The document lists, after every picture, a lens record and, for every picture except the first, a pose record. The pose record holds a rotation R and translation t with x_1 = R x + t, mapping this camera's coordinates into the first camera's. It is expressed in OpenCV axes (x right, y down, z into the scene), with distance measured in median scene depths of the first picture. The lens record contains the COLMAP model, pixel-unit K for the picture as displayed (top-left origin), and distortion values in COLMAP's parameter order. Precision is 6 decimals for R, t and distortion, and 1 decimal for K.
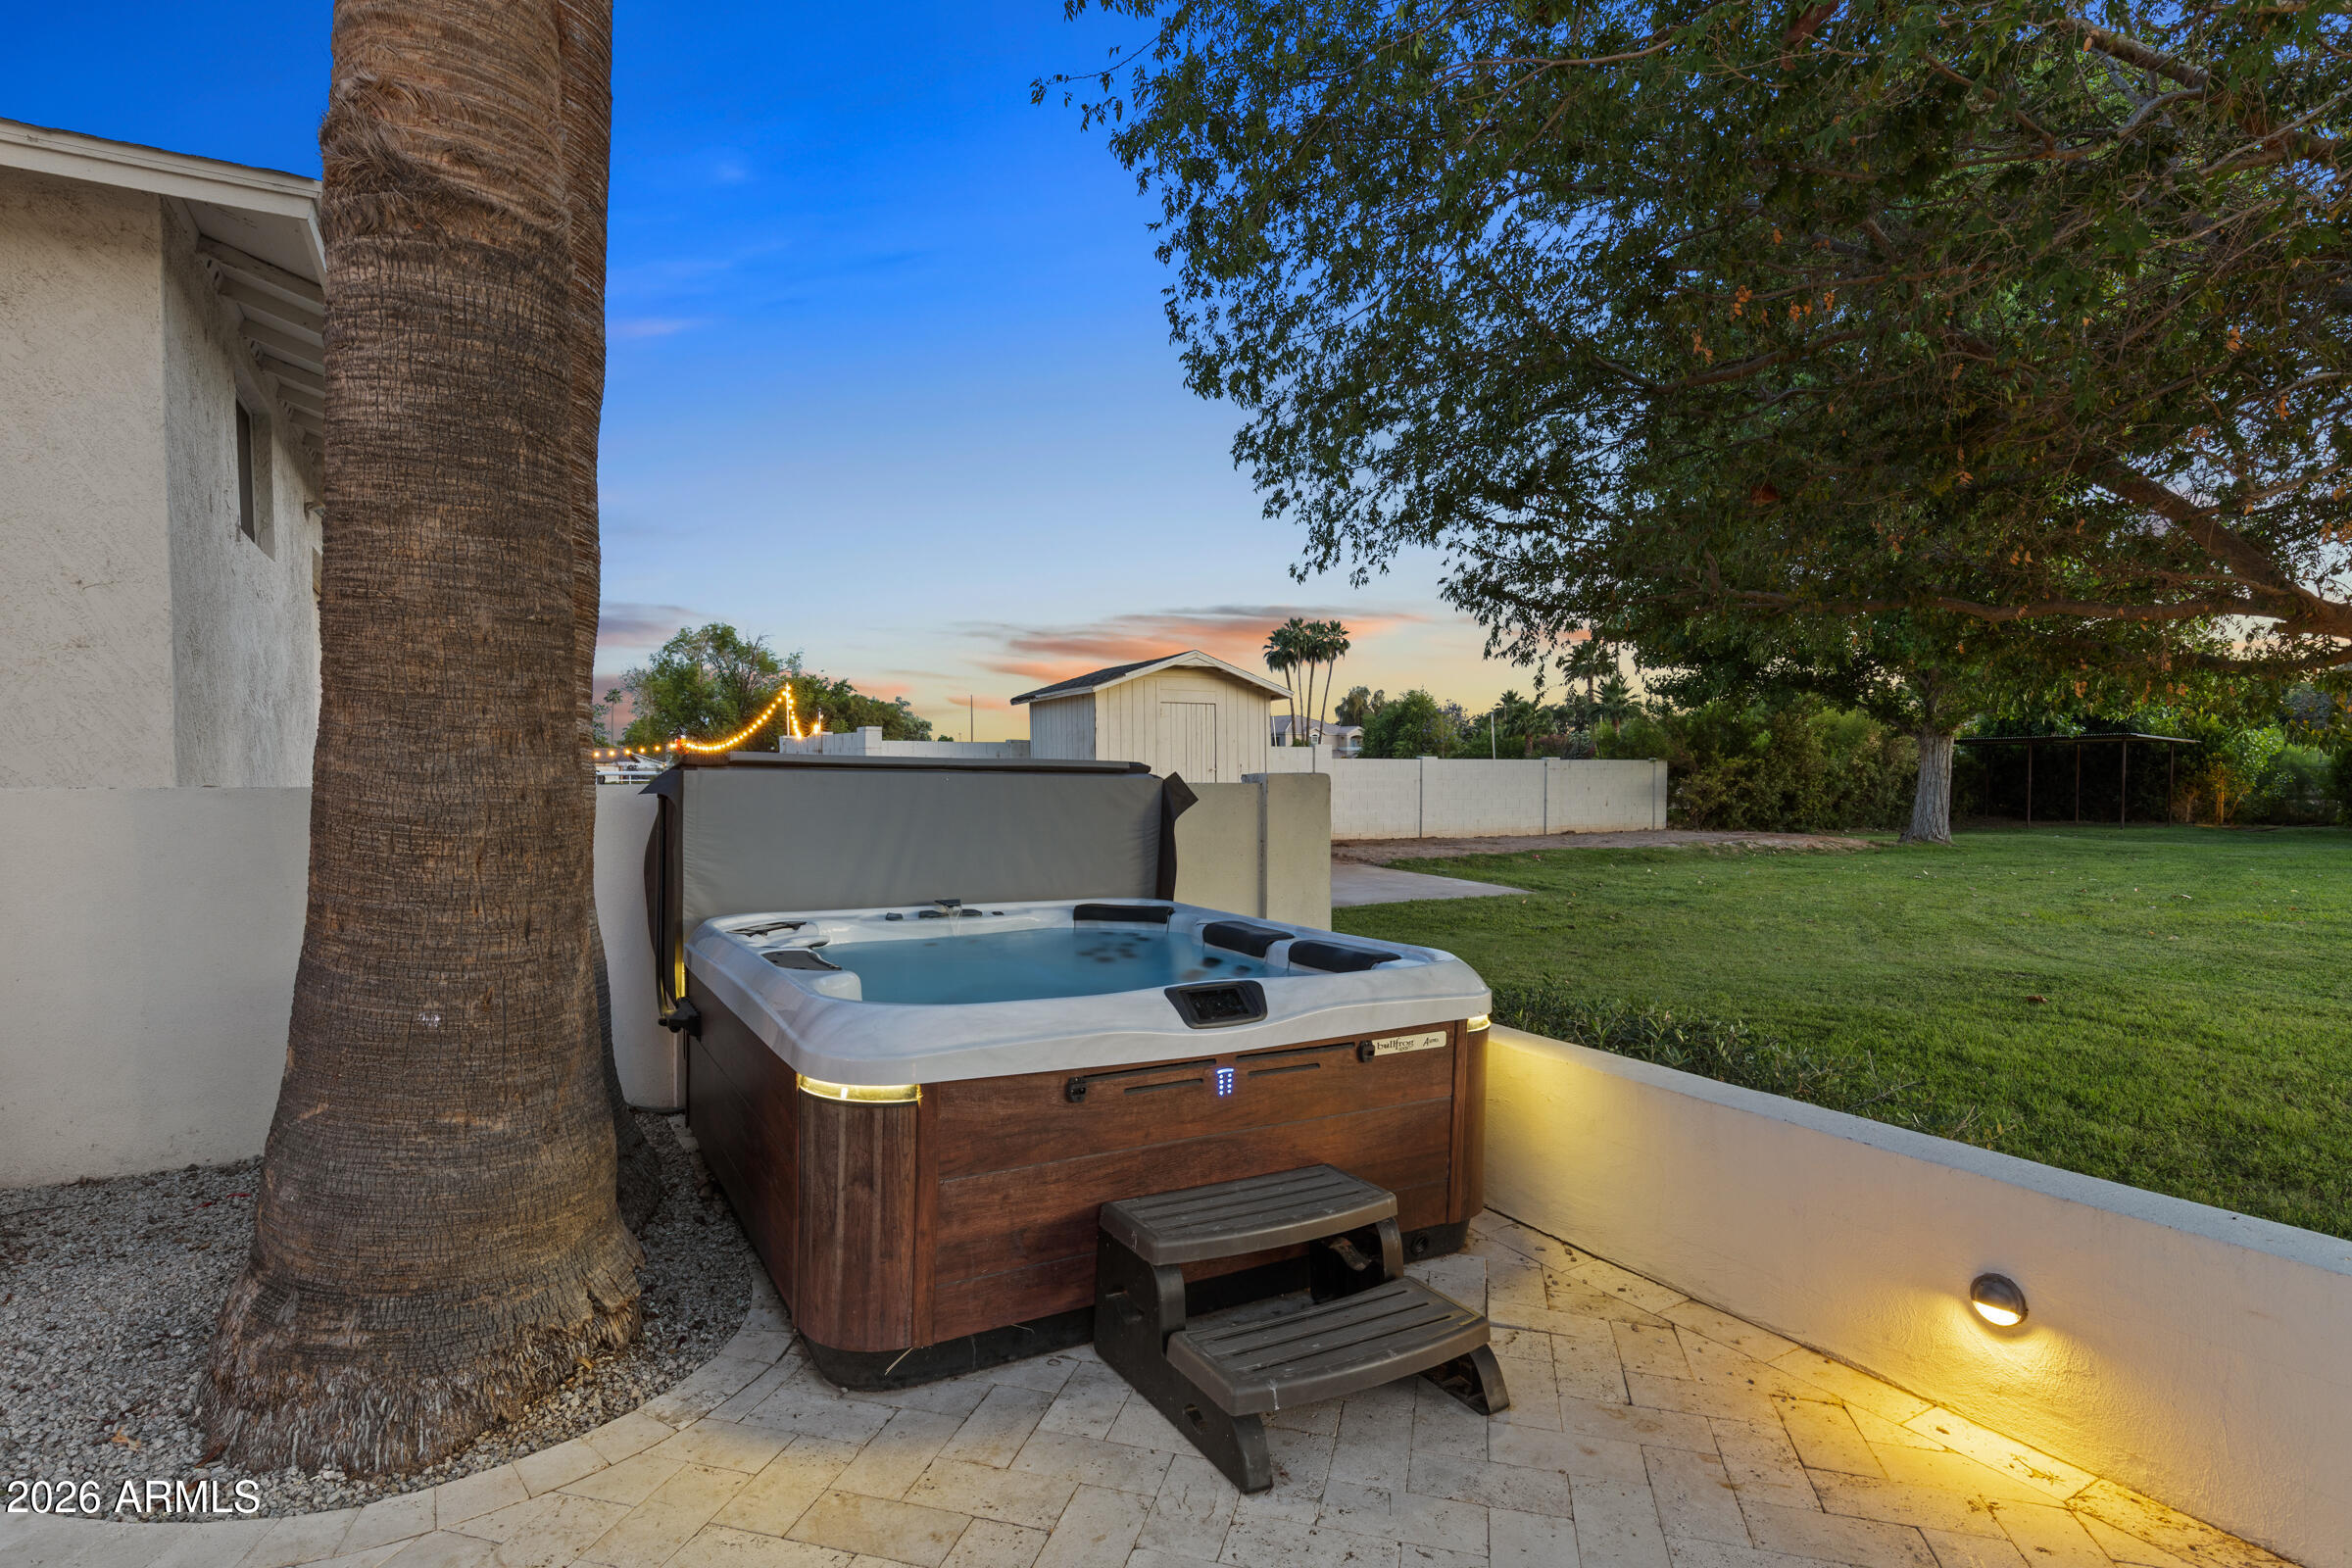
lens RADIAL K [[1155.0, 0, 1175.6], [0, 1155.0, 799.4], [0, 0, 1]] dist [-0.002495, -0.000238]
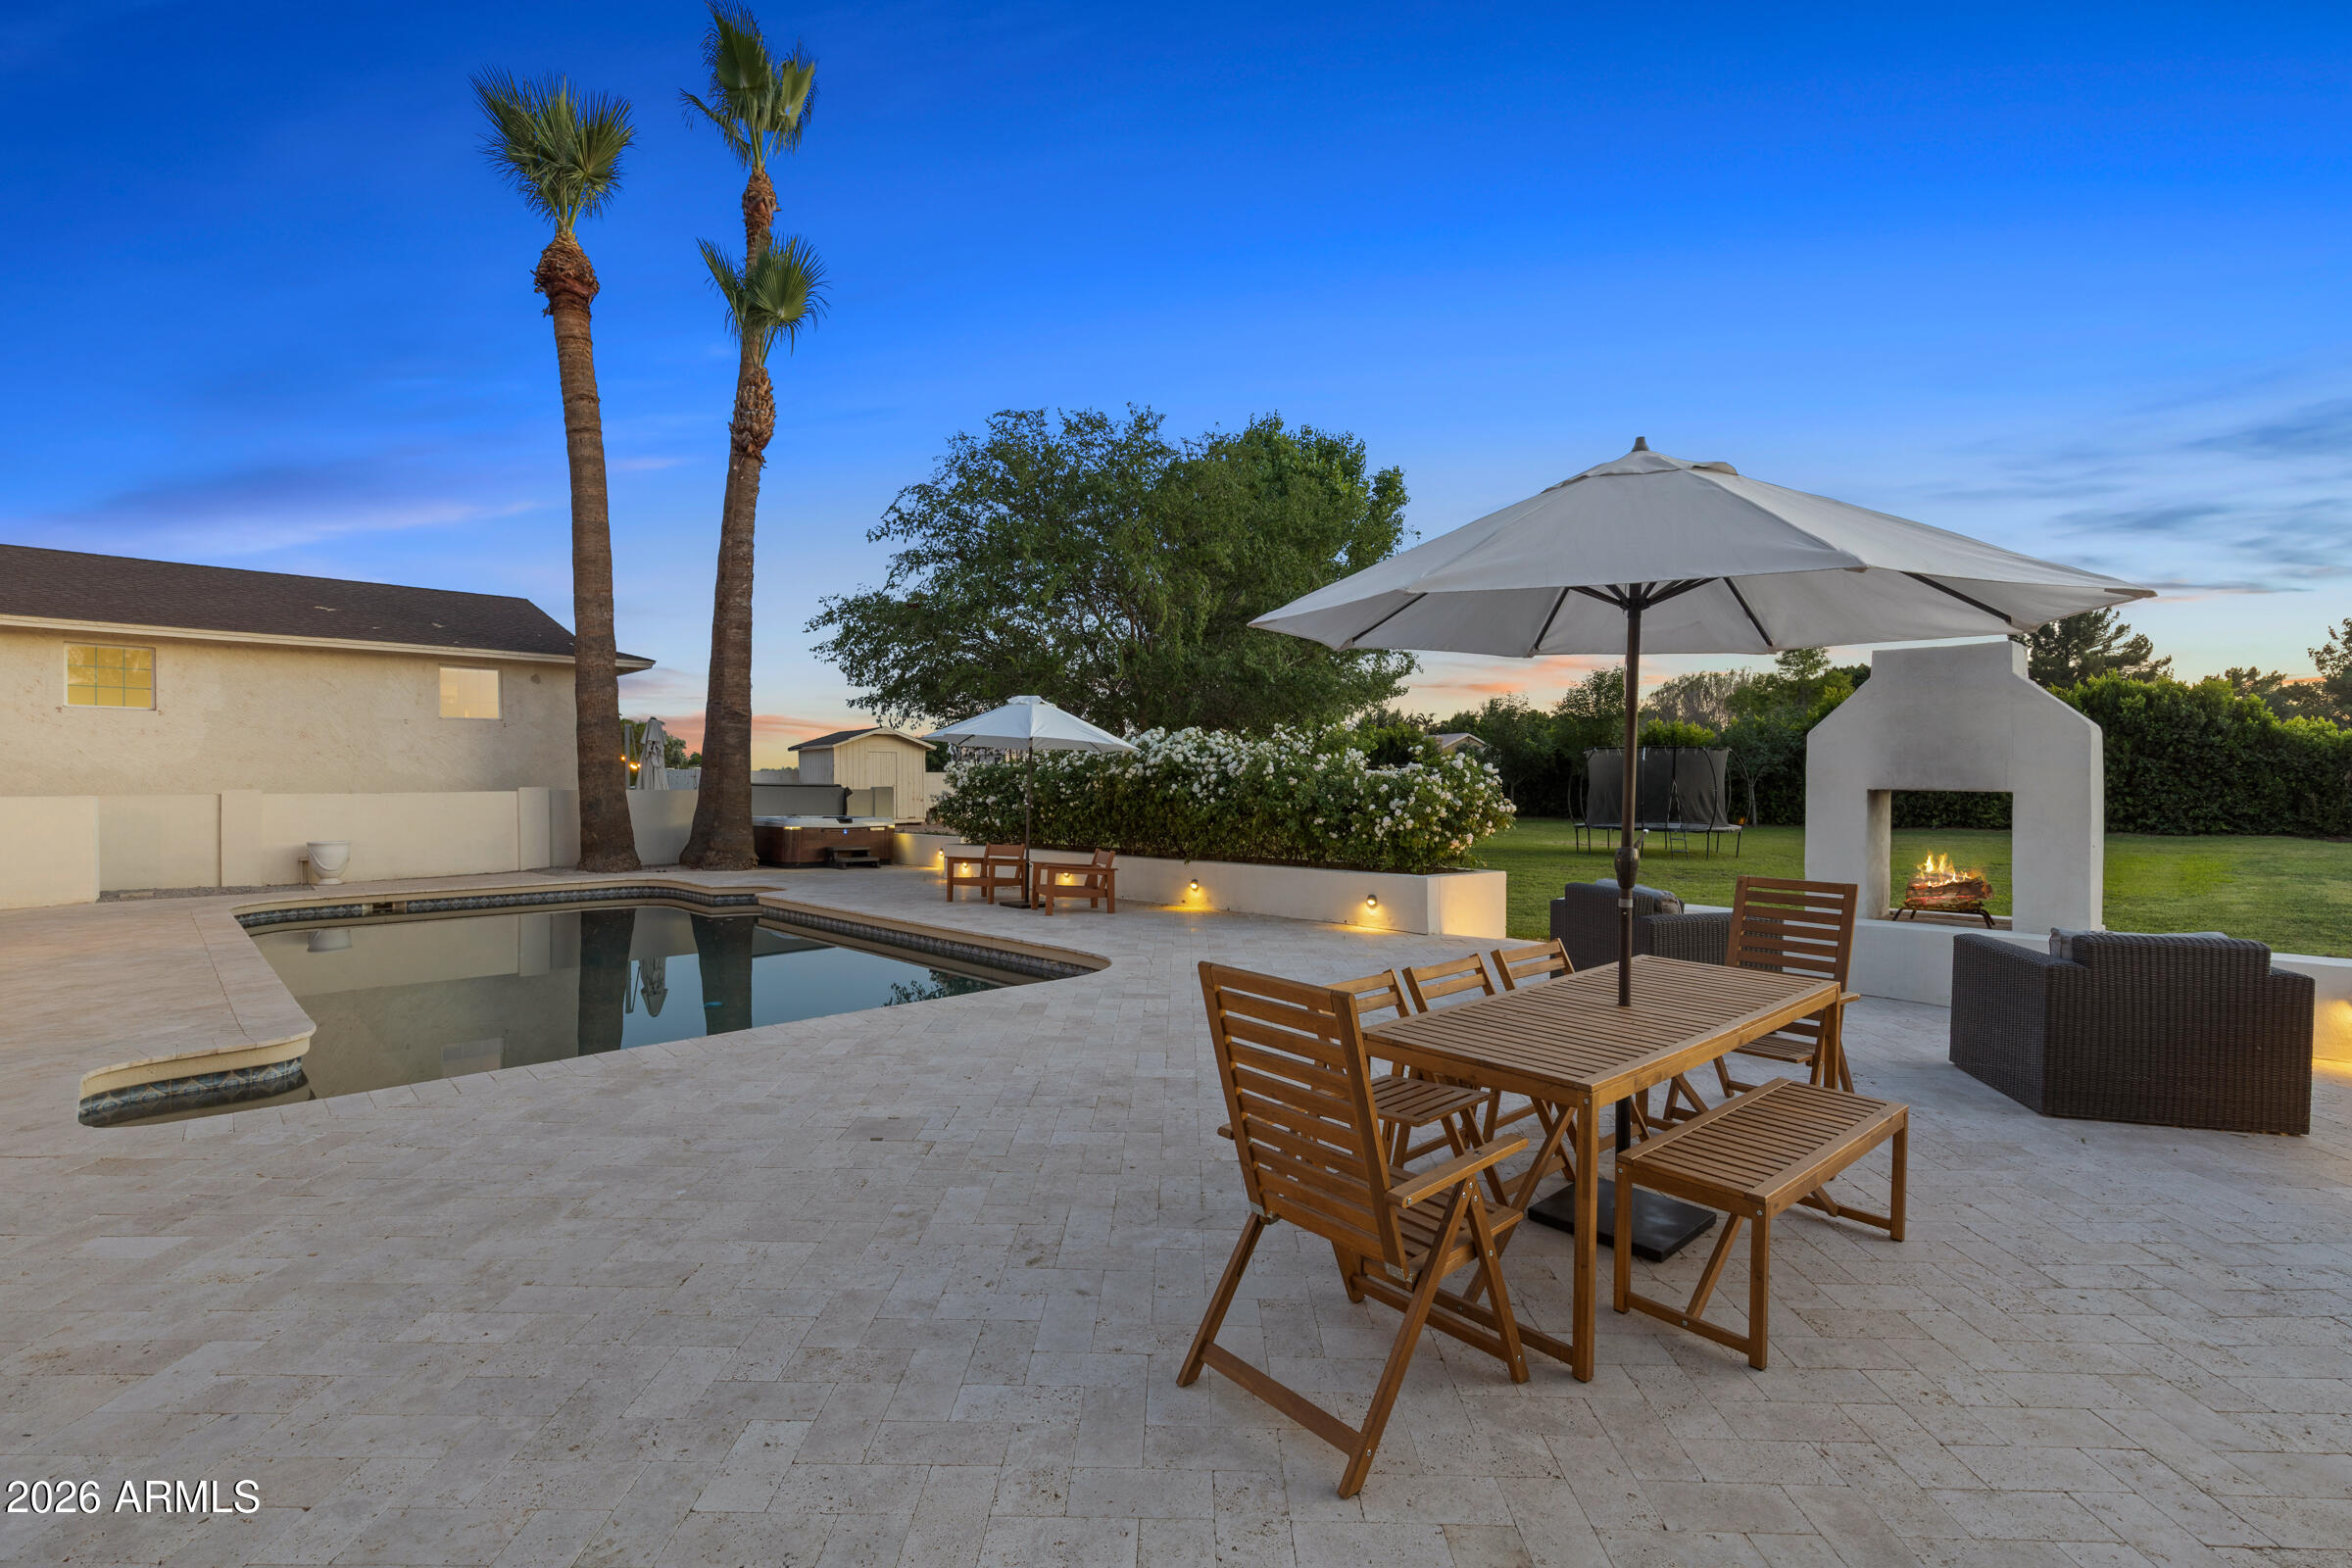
lens RADIAL K [[1062.8, 0, 1191.4], [0, 1062.8, 791.5], [0, 0, 1]] dist [0.005544, 0.000997]
pose [[0.970030, -0.004304, 0.242945, 0.430949], [0.008678, 0.999819, -0.016934, 0.110867], [-0.242828, 0.018535, 0.969892, -4.867924]]
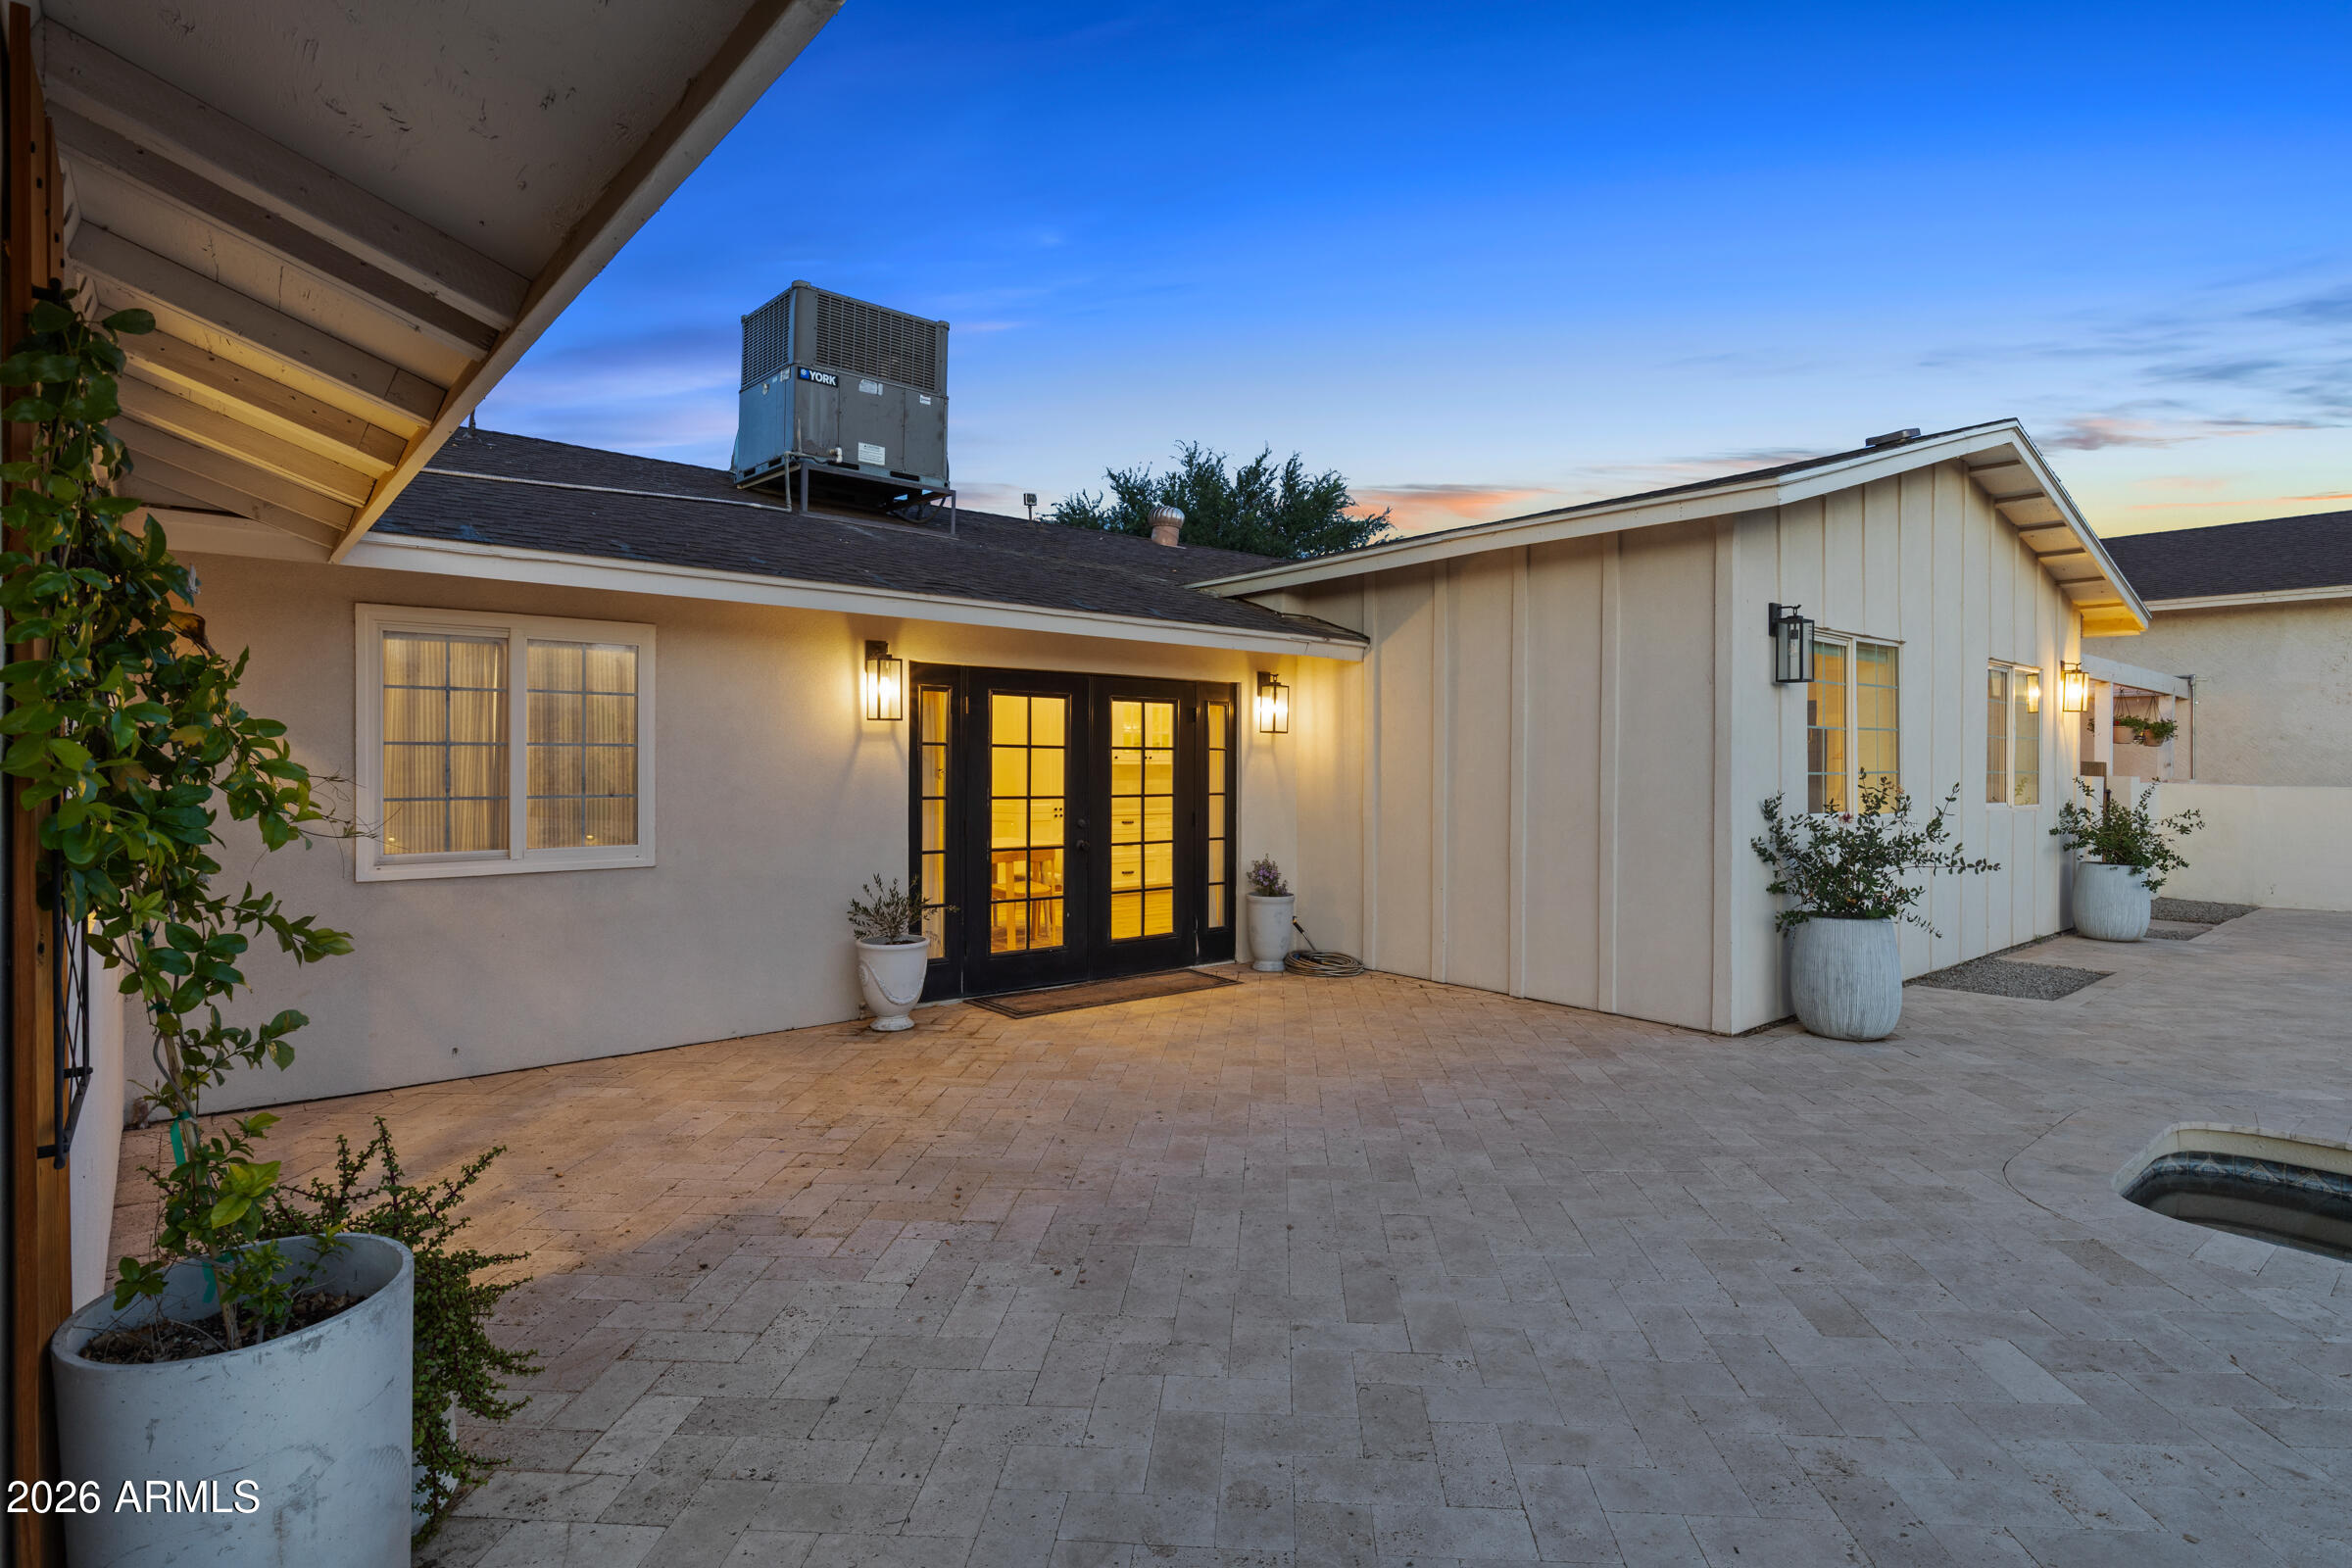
lens RADIAL K [[1178.5, 0, 1170.9], [0, 1178.5, 777.6], [0, 0, 1]] dist [-0.001227, -0.000145]
pose [[0.164549, 0.012044, -0.986295, 0.446726], [-0.032746, 0.999441, 0.006742, 0.092774], [0.985825, 0.031188, 0.164851, -4.406351]]
